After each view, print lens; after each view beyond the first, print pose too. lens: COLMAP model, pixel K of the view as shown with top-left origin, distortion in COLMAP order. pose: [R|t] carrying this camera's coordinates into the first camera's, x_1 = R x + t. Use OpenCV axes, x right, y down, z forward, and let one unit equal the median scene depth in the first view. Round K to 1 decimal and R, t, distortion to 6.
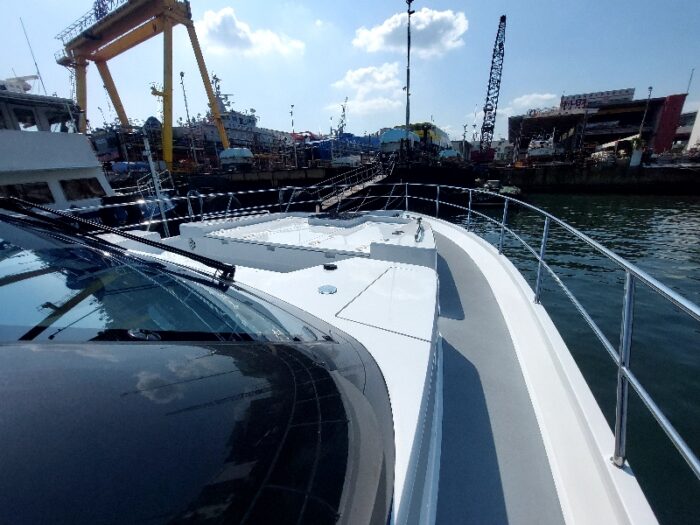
lens RADIAL K [[273.8, 0, 350.0], [0, 273.8, 262.5], [0, 0, 1]] dist [-0.015258, -0.000131]
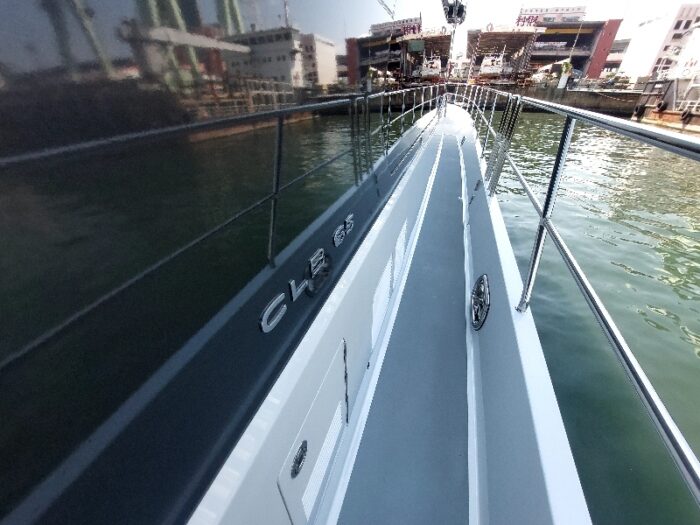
lens RADIAL K [[273.8, 0, 350.0], [0, 273.8, 262.5], [0, 0, 1]] dist [-0.015258, -0.000131]
pose [[0.984938, -0.047054, 0.166382, -0.078418], [0.002423, 0.965921, 0.258826, 0.057913], [-0.172891, -0.254524, 0.951486, -0.135508]]
